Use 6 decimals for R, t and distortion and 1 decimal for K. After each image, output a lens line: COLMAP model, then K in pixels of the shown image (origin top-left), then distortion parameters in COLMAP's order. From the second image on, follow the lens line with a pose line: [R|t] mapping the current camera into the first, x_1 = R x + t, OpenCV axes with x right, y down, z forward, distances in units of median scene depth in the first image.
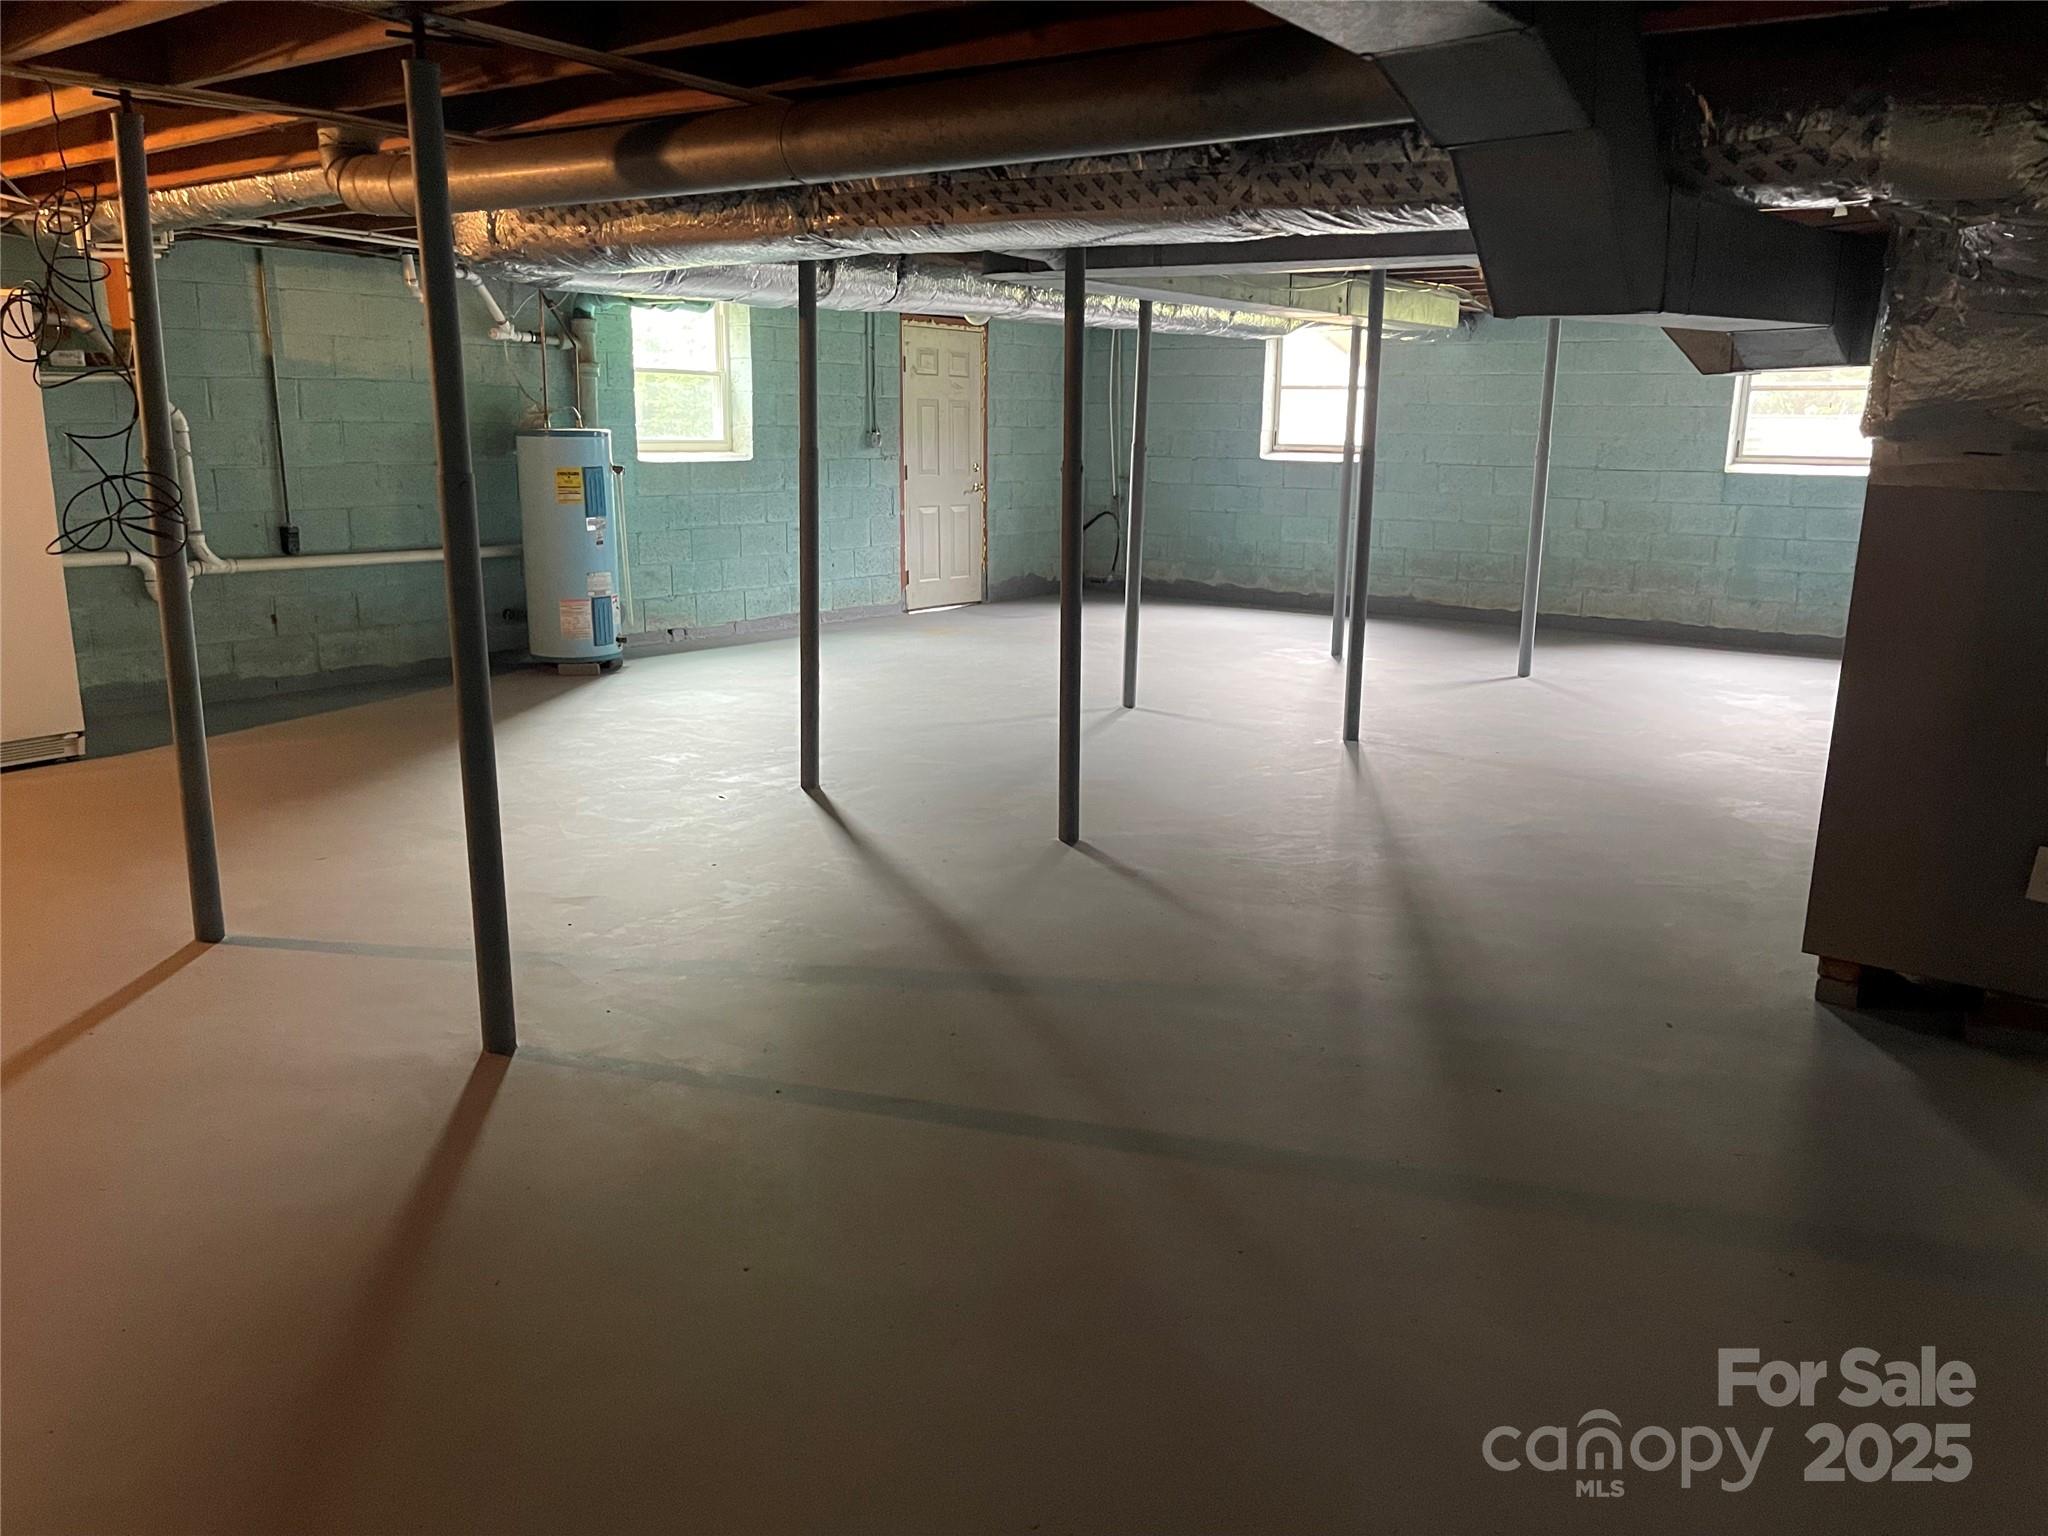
lens RADIAL K [[1532.8, 0, 1038.9], [0, 1532.8, 780.1], [0, 0, 1]] dist [0.054940, -0.068922]
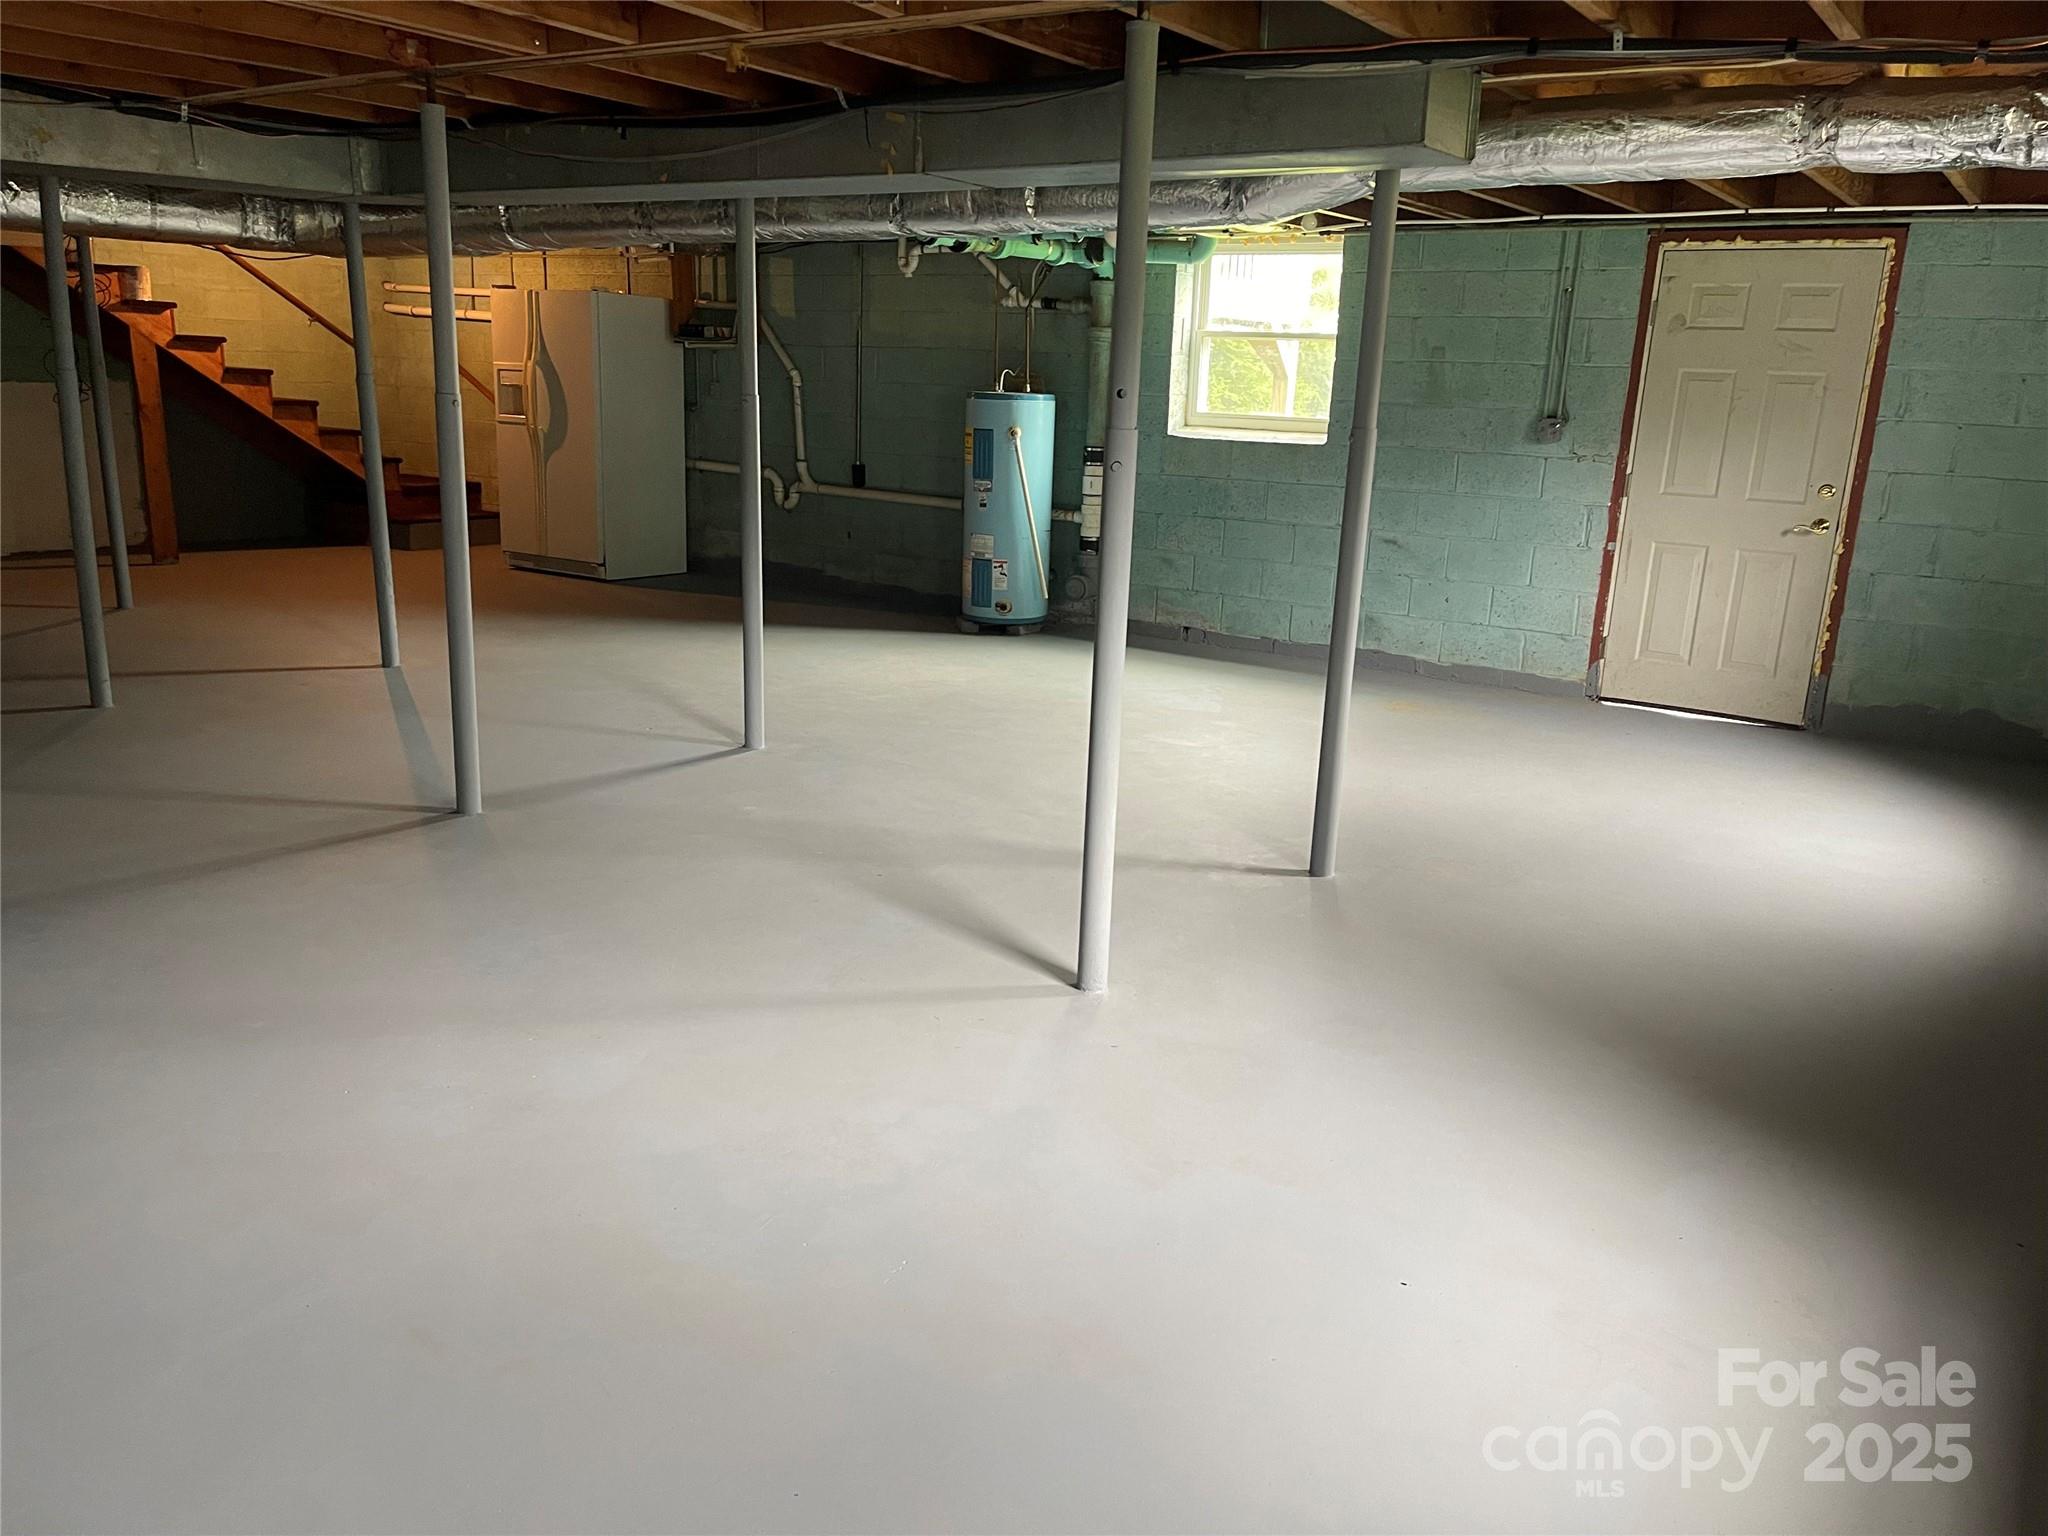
lens RADIAL K [[1532.8, 0, 1038.9], [0, 1532.8, 780.1], [0, 0, 1]] dist [0.054940, -0.068922]
pose [[0.045267, 0.235997, -0.970699, 0.637936], [-0.268876, 0.938716, 0.215683, -0.183172], [0.962111, 0.251234, 0.105947, 0.846084]]
